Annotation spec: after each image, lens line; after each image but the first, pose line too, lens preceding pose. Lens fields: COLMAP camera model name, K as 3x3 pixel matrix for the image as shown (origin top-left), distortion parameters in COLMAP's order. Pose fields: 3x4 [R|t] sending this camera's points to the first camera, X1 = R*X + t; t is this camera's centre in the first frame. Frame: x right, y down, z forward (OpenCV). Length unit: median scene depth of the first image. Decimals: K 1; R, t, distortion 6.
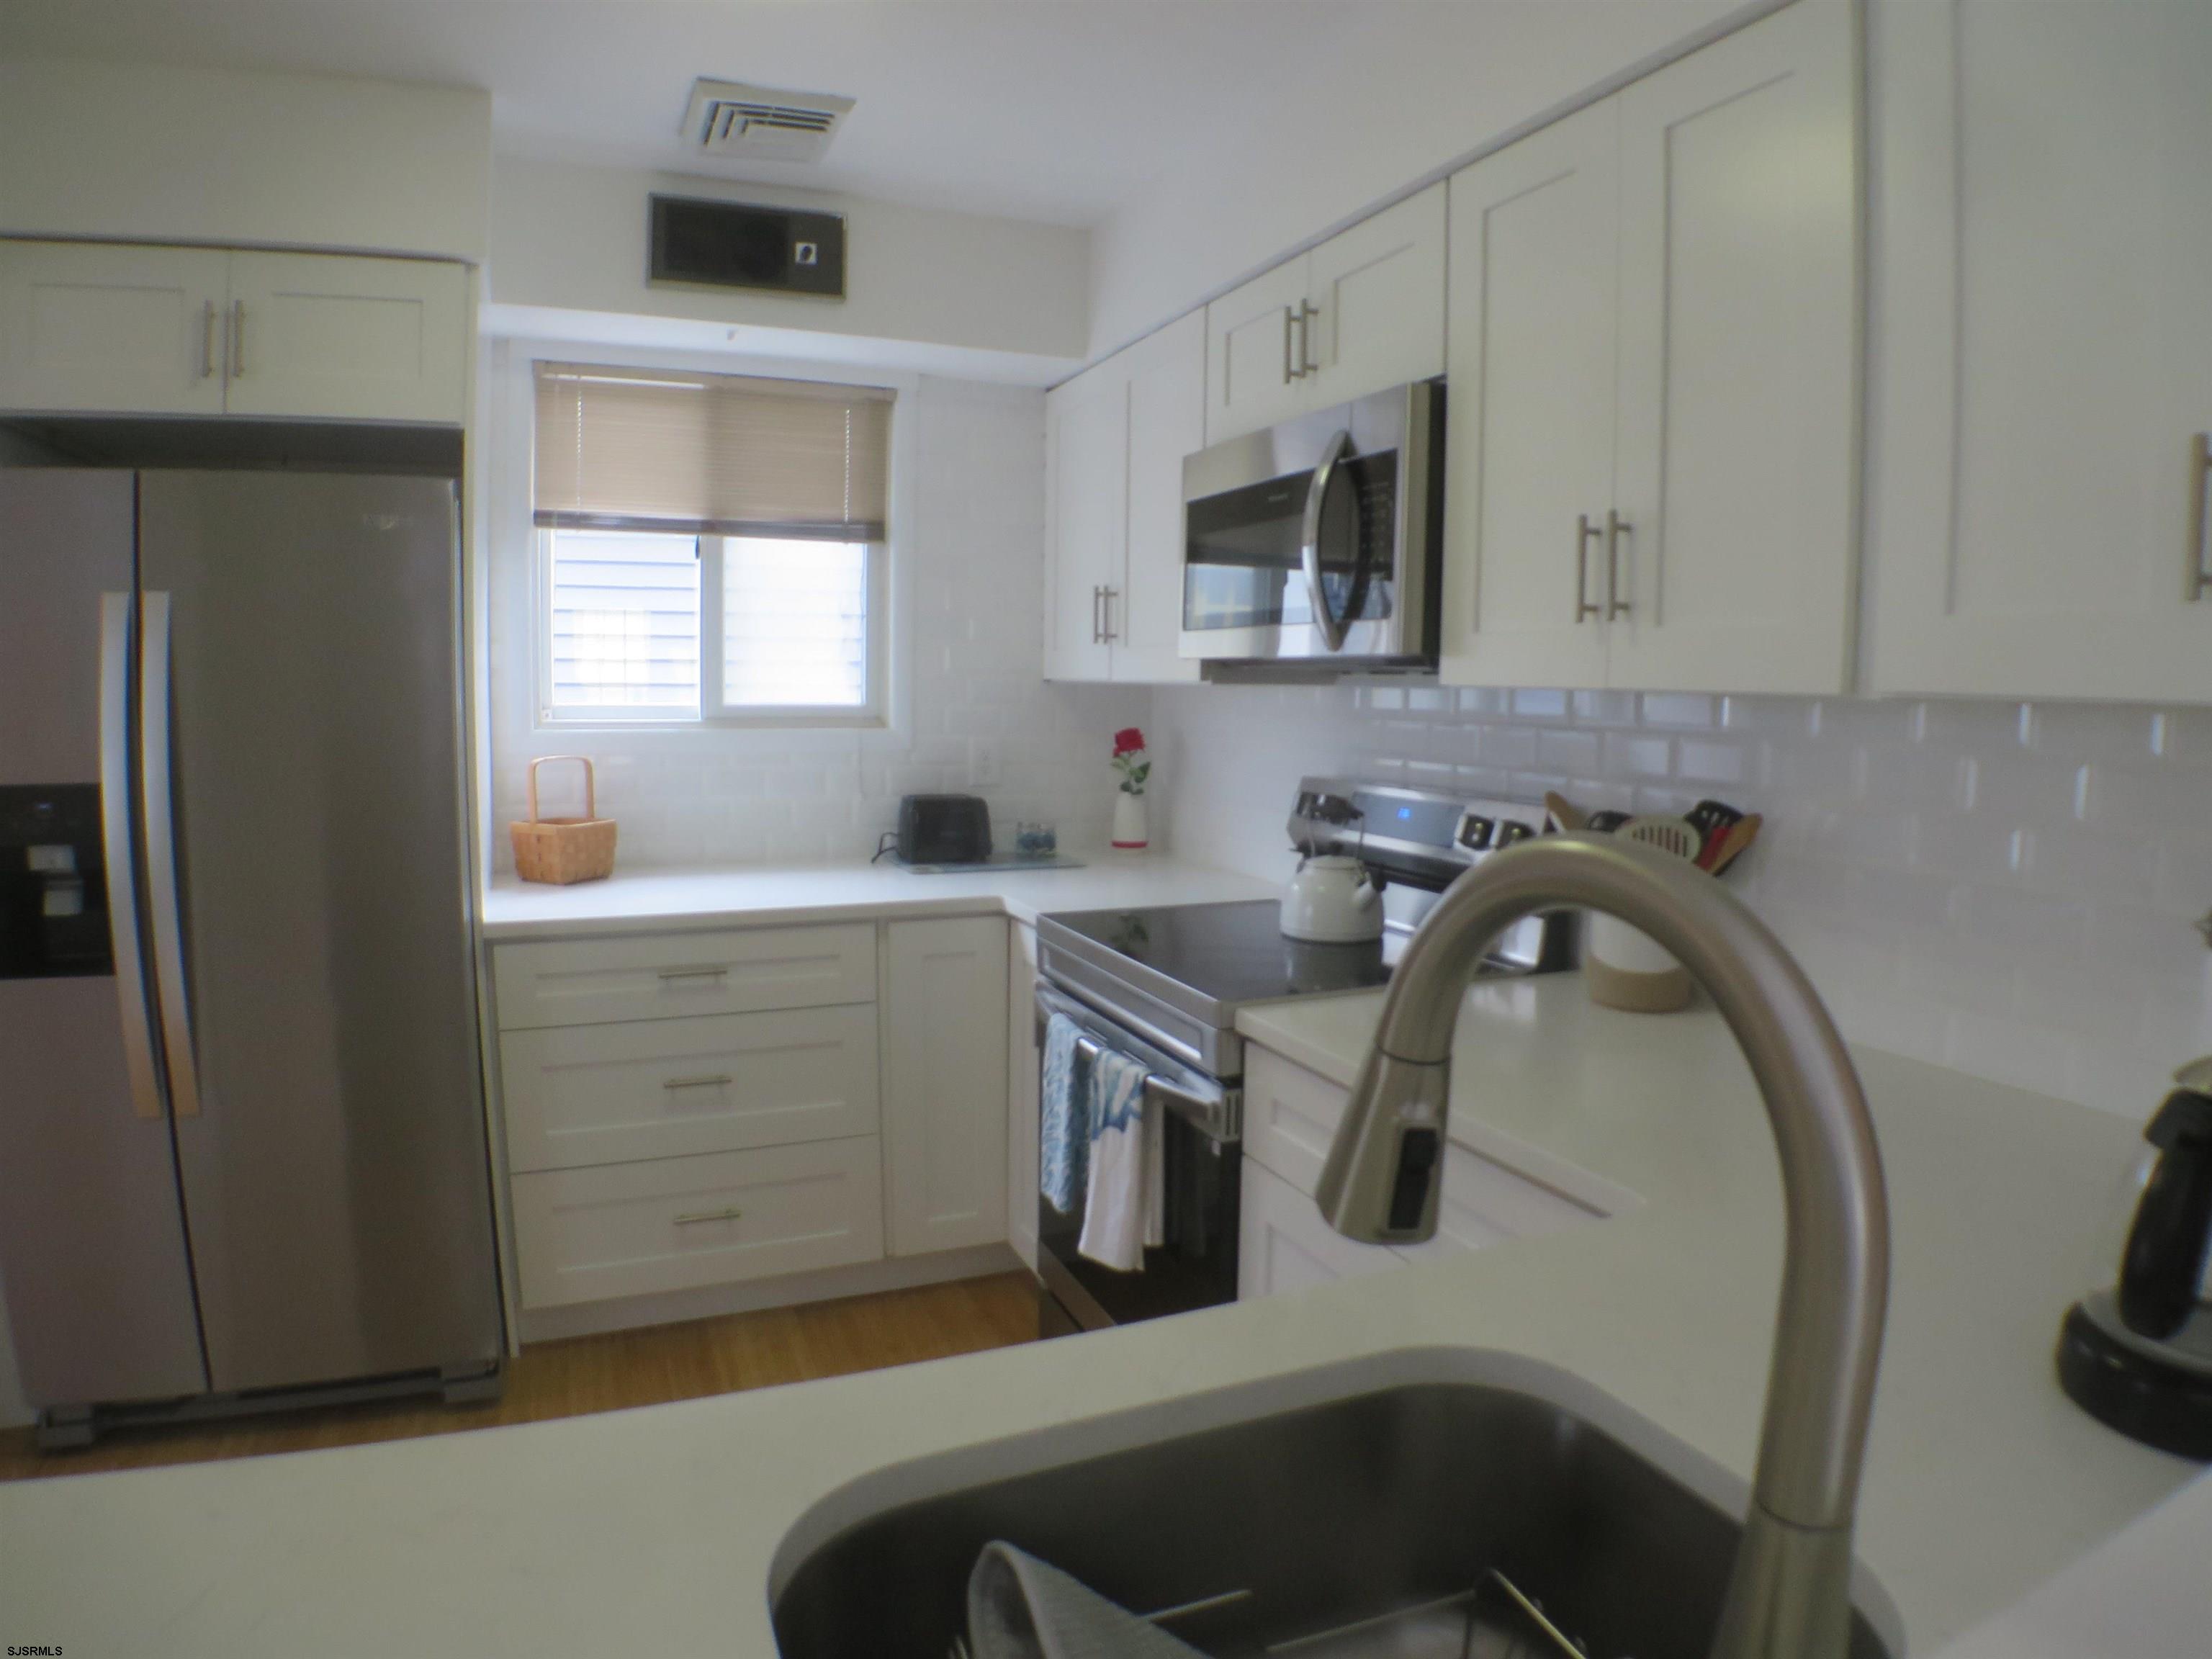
lens RADIAL K [[1295.7, 0, 1112.7], [0, 1295.7, 833.4], [0, 0, 1]] dist [-0.156473, 0.030250]
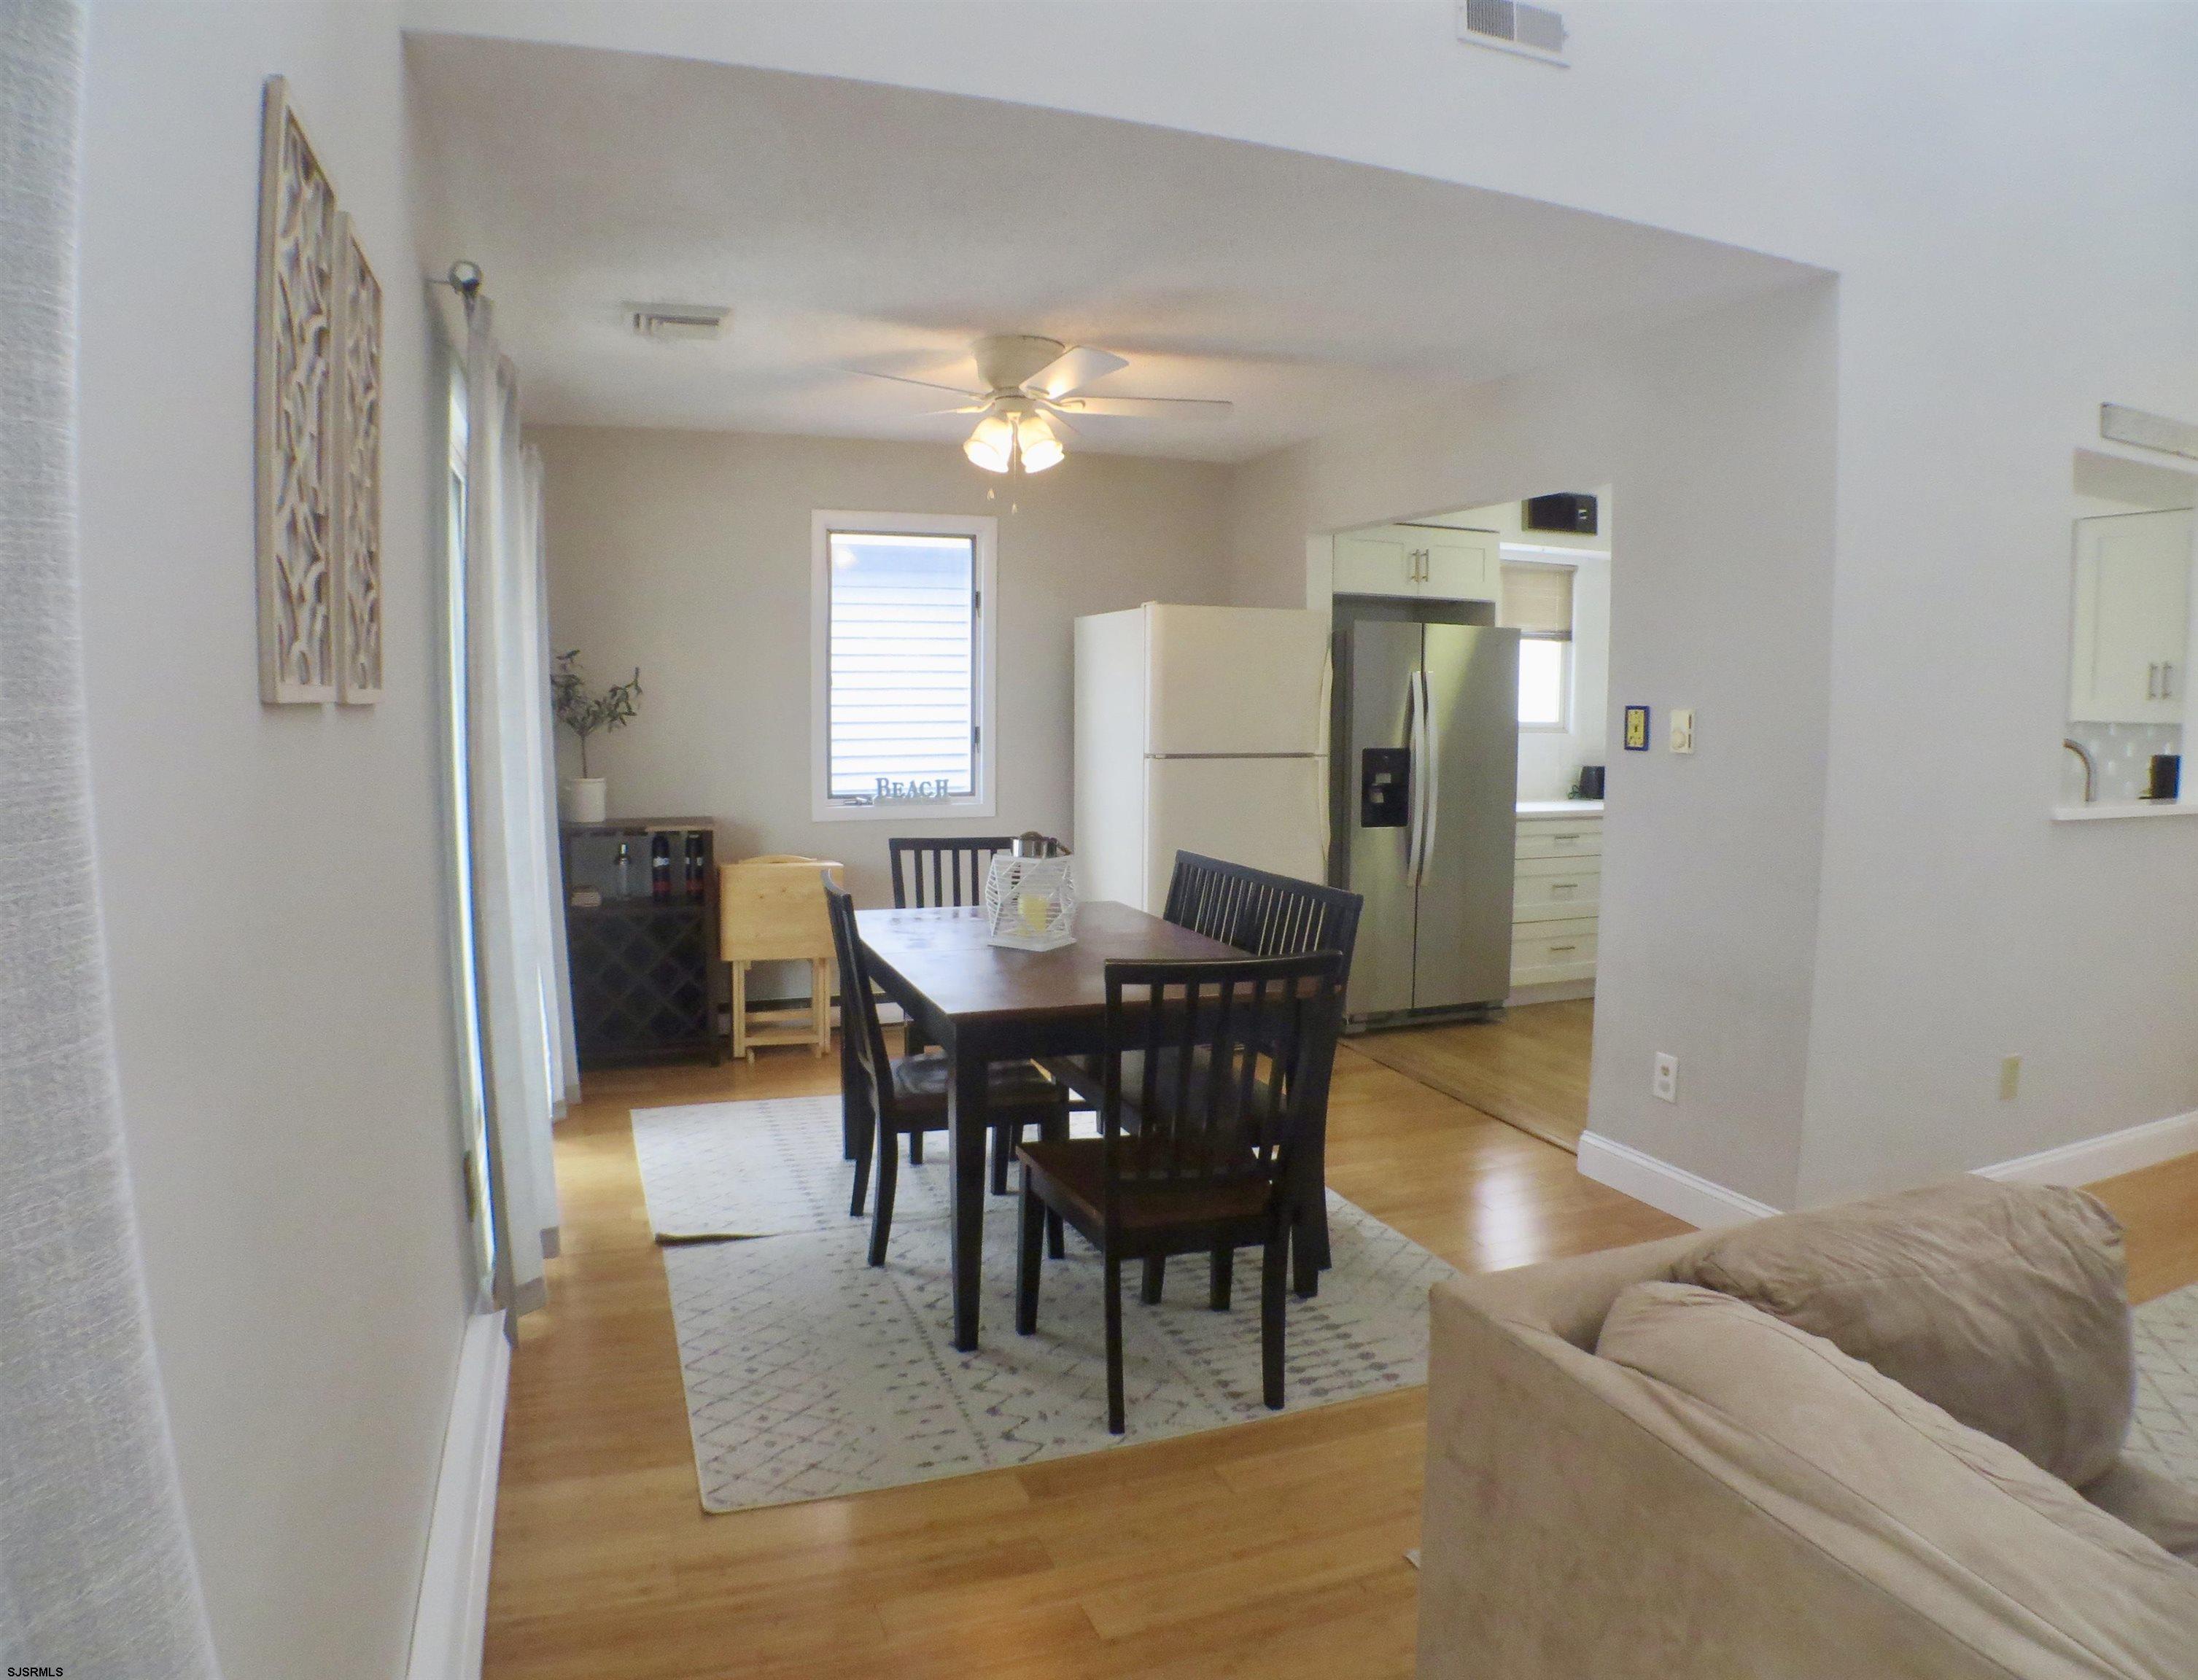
lens RADIAL K [[1345.8, 0, 1090.8], [0, 1345.8, 857.4], [0, 0, 1]] dist [-0.121512, 0.000025]
pose [[0.998921, -0.001973, -0.046397, -1.032694], [0.001933, 0.999998, -0.000902, 0.140789], [0.046399, 0.000811, 0.998923, -1.381103]]
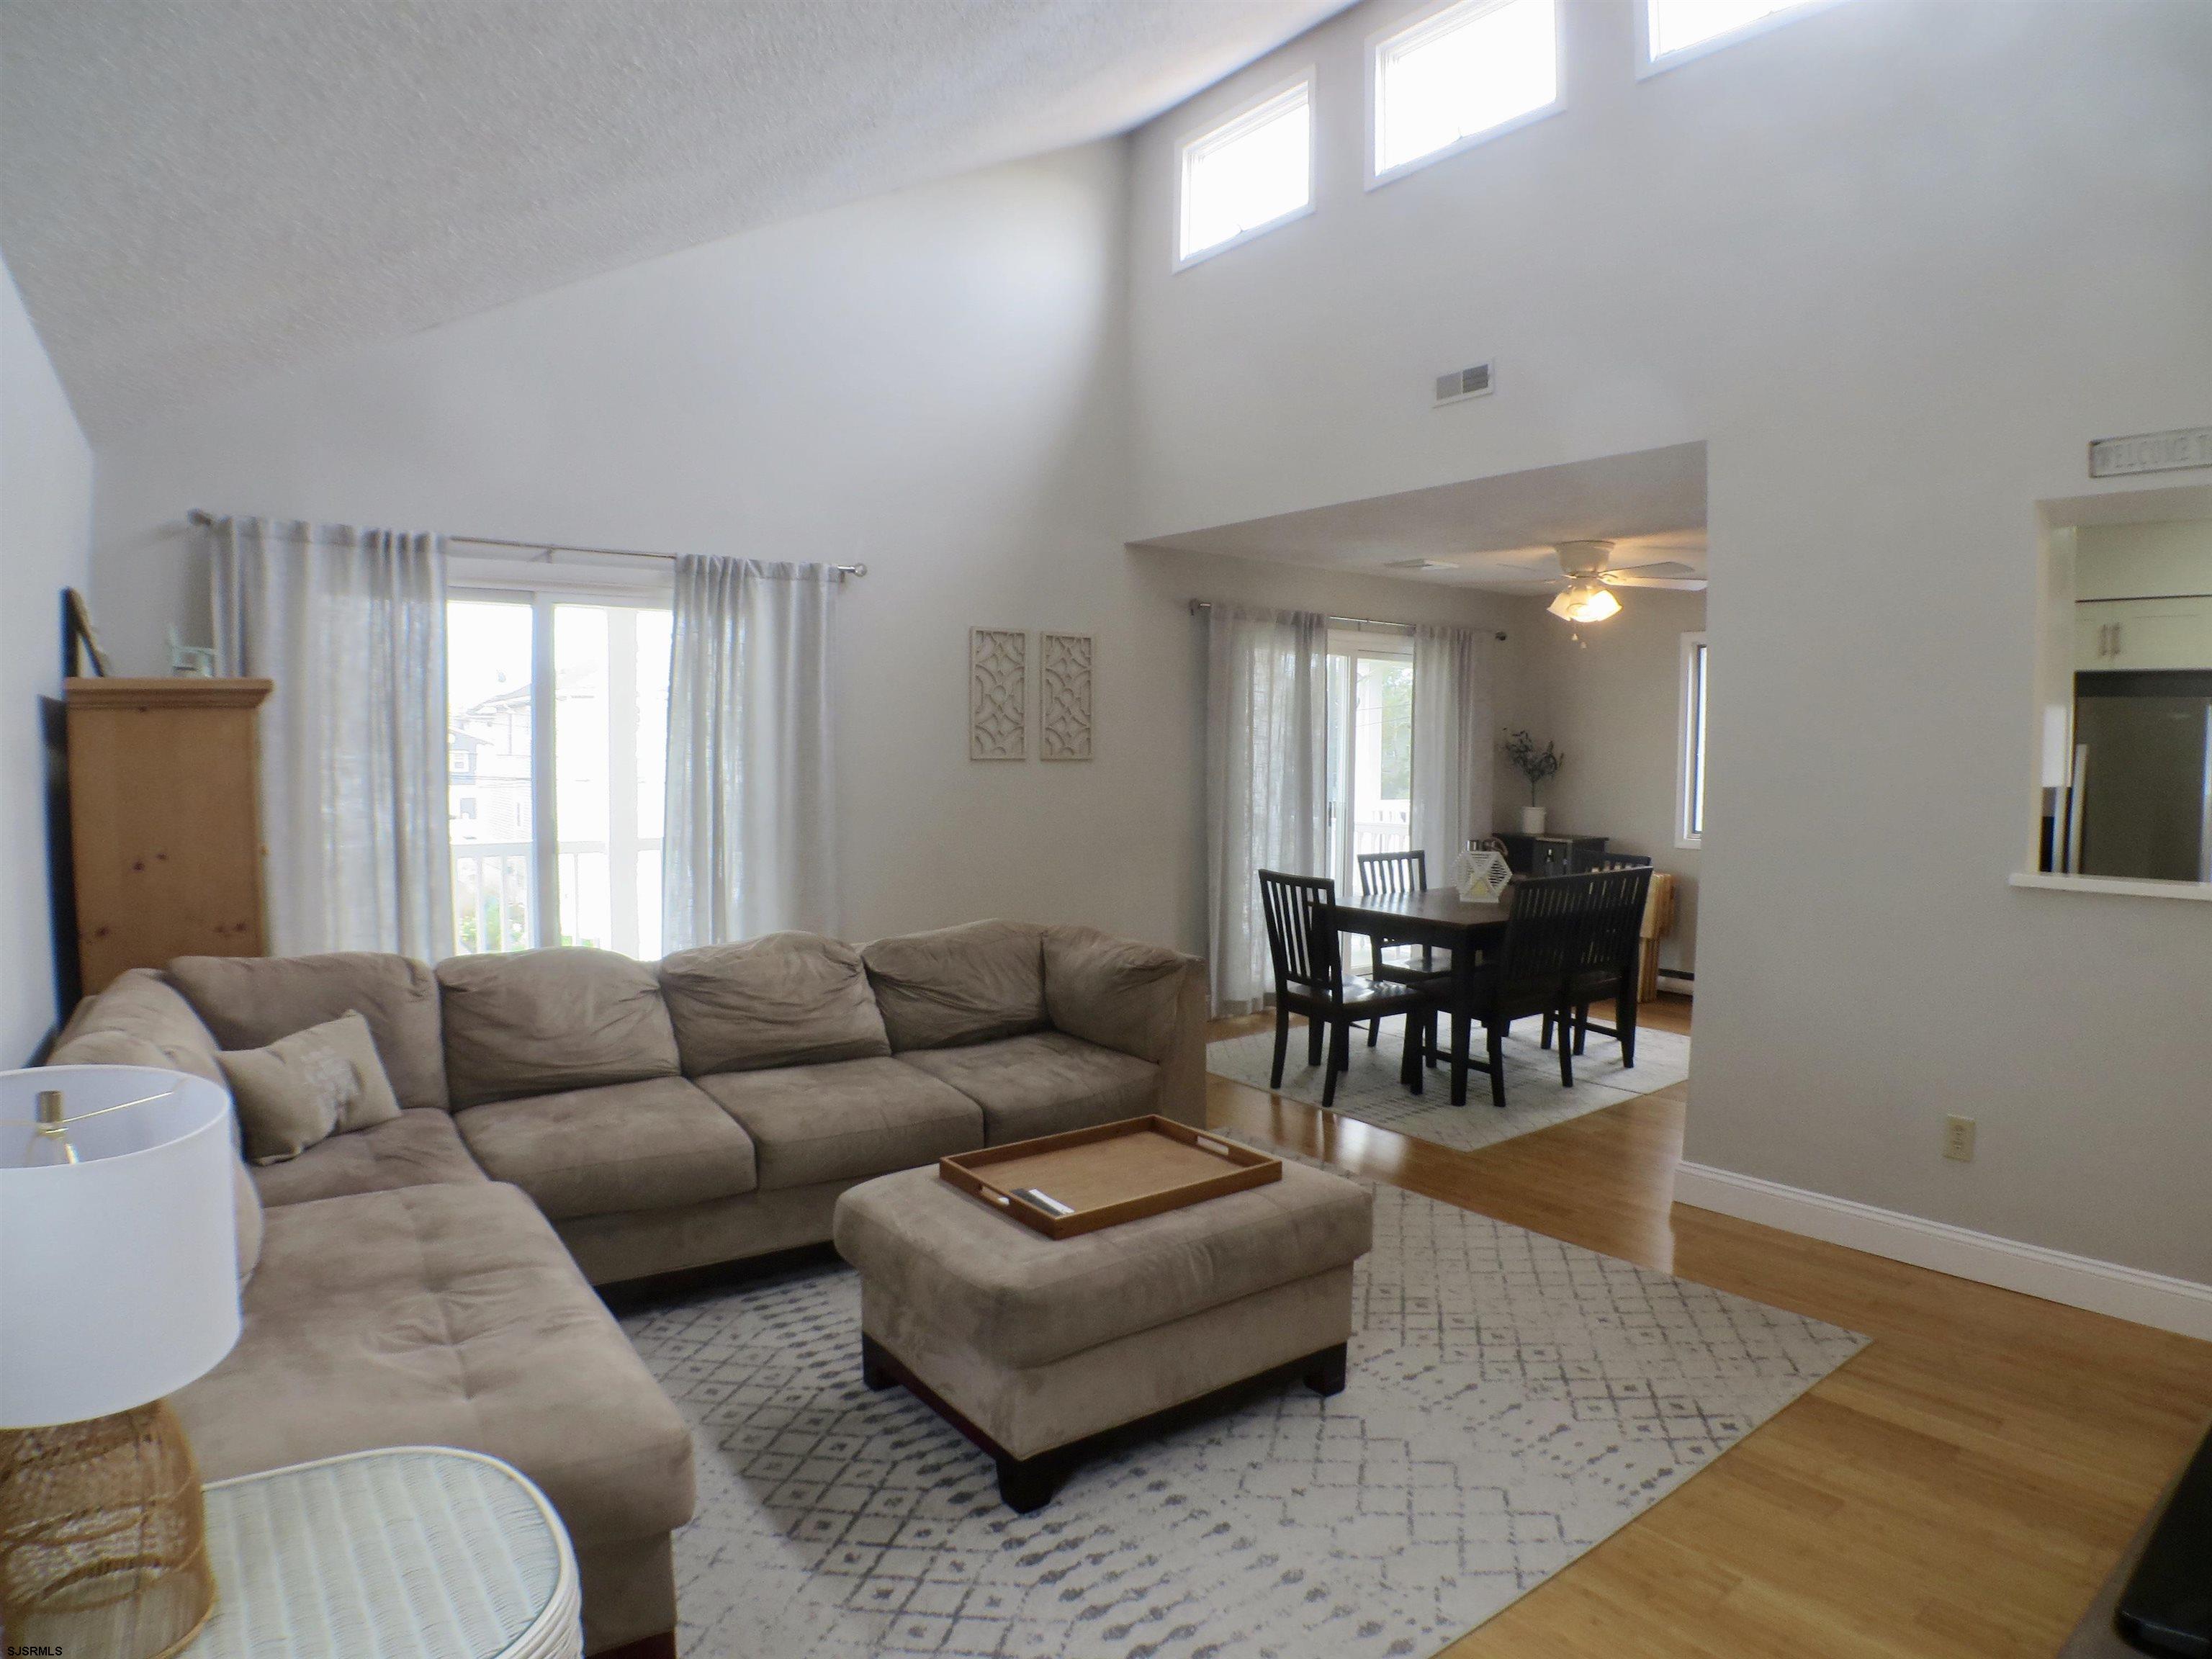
lens RADIAL K [[1295.7, 0, 1112.7], [0, 1295.7, 833.4], [0, 0, 1]] dist [-0.156473, 0.030250]
pose [[0.230682, 0.050502, -0.971718, 0.905343], [-0.115711, 0.992990, 0.024138, 0.129776], [0.966125, 0.106870, 0.234909, -1.208179]]
